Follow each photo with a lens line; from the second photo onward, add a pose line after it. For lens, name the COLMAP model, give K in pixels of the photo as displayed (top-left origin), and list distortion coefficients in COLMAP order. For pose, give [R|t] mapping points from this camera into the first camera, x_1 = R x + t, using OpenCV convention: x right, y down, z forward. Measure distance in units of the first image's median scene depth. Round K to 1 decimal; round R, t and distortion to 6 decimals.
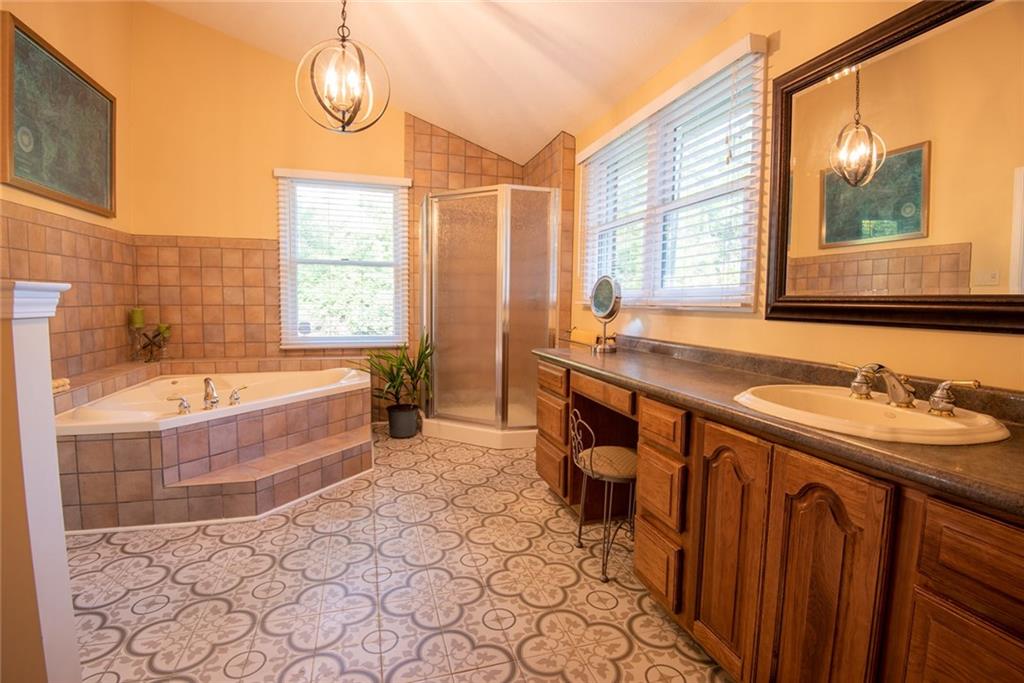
lens RADIAL K [[474.2, 0, 515.9], [0, 474.2, 339.8], [0, 0, 1]] dist [-0.015542, -0.019372]
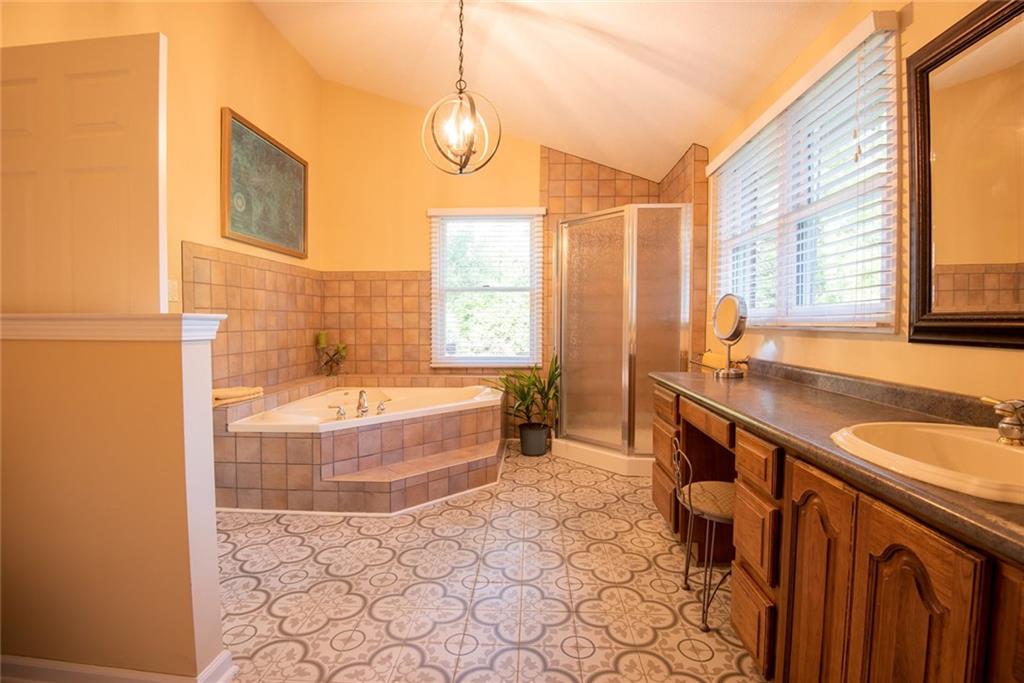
lens RADIAL K [[474.2, 0, 515.9], [0, 474.2, 339.8], [0, 0, 1]] dist [-0.015542, -0.019372]
pose [[0.941532, -0.000192, -0.336924, 0.127547], [-0.014893, 0.998999, -0.042188, -0.002207], [0.336595, 0.044739, 0.940586, 0.005960]]
